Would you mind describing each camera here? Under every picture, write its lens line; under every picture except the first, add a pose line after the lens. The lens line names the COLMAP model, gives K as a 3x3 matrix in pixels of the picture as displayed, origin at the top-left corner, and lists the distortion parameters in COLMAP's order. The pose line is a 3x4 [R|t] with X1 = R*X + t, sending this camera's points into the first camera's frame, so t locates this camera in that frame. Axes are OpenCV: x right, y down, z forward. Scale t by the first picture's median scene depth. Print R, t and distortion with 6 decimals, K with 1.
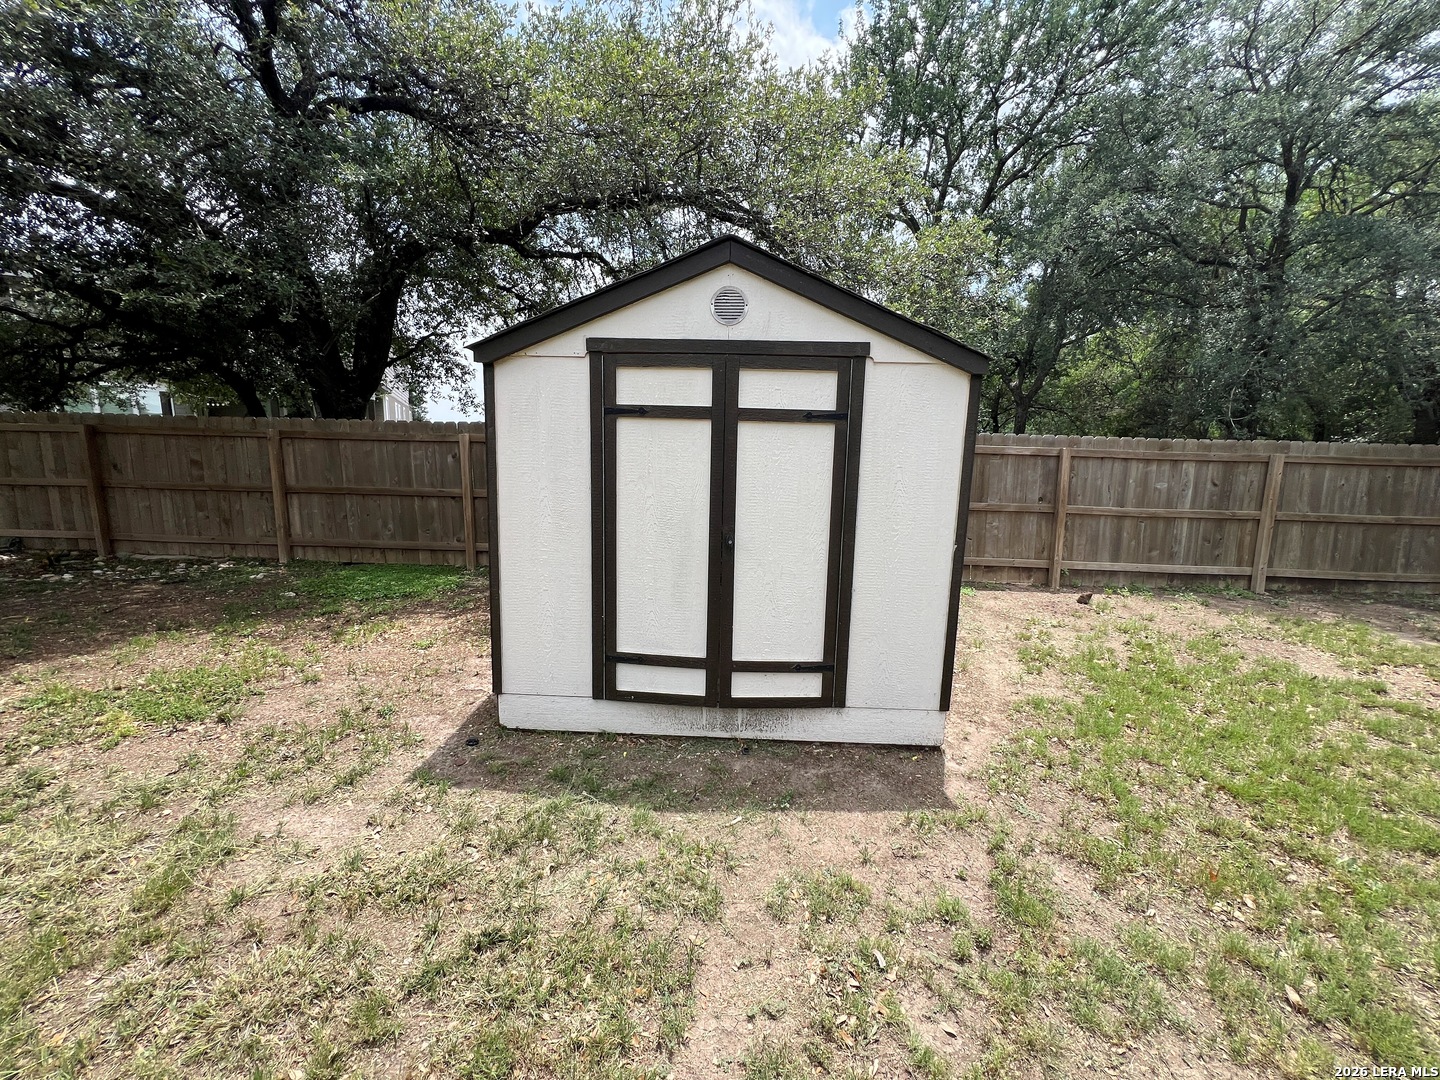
lens RADIAL K [[582.9, 0, 718.4], [0, 582.9, 533.7], [0, 0, 1]] dist [-0.002168, -0.000248]
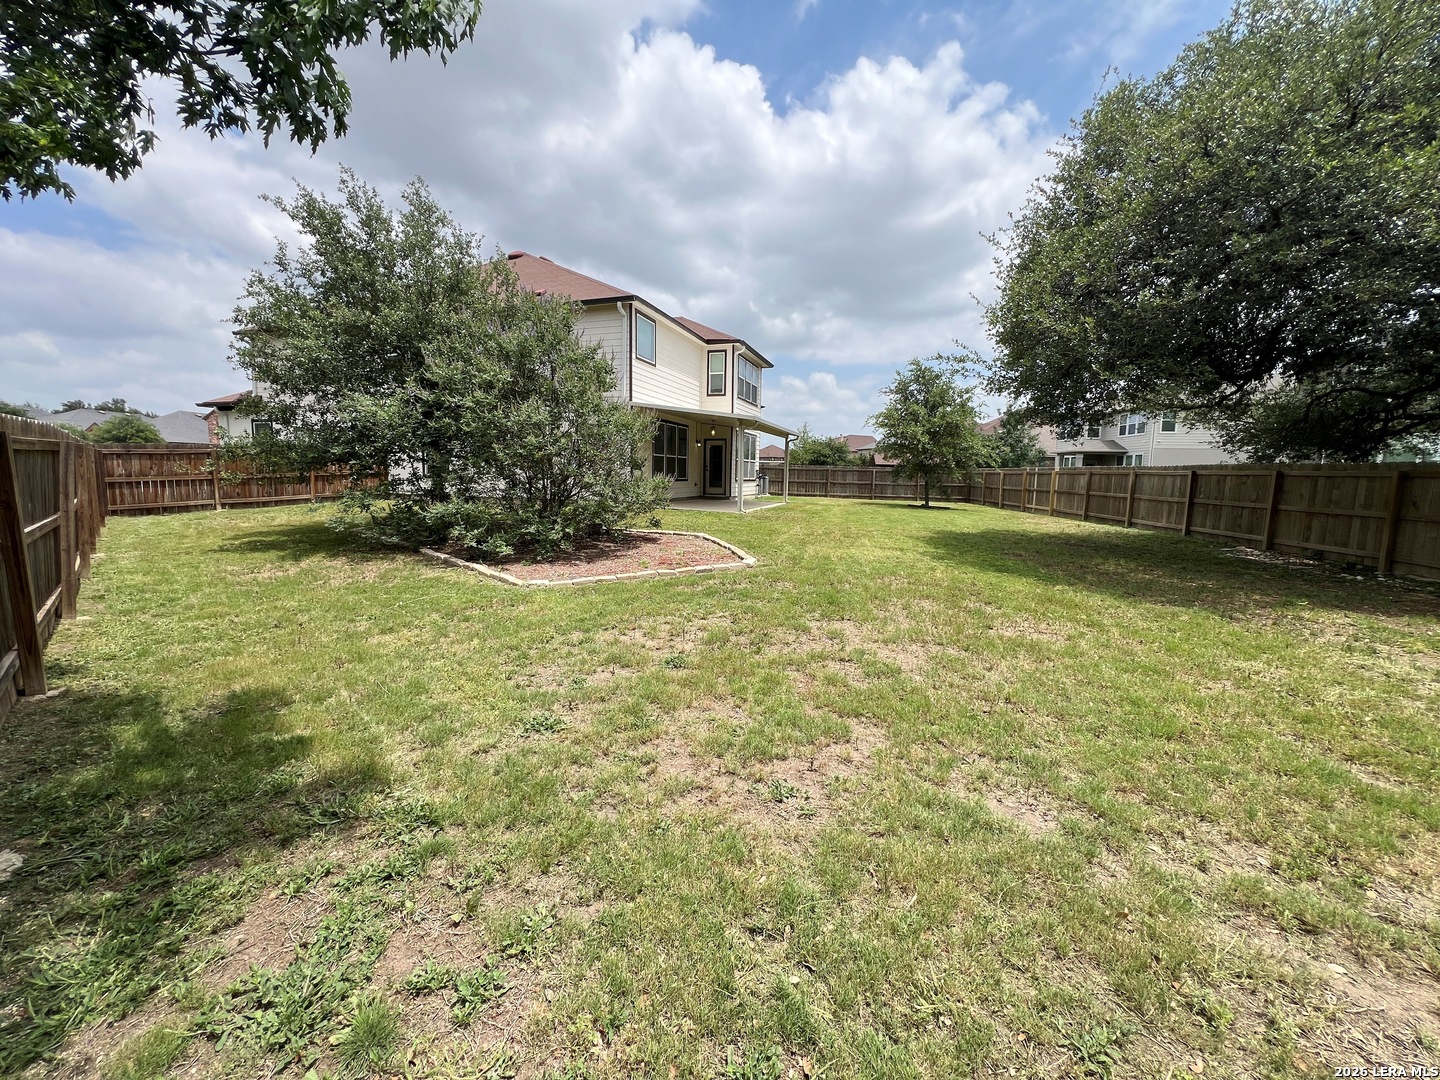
lens RADIAL K [[582.9, 0, 717.7], [0, 582.9, 541.7], [0, 0, 1]] dist [-0.002168, -0.000248]
pose [[-0.066074, 0.106799, -0.992083, 0.312708], [-0.171678, 0.978212, 0.116740, 0.075584], [0.982935, 0.178032, -0.046299, -0.403164]]
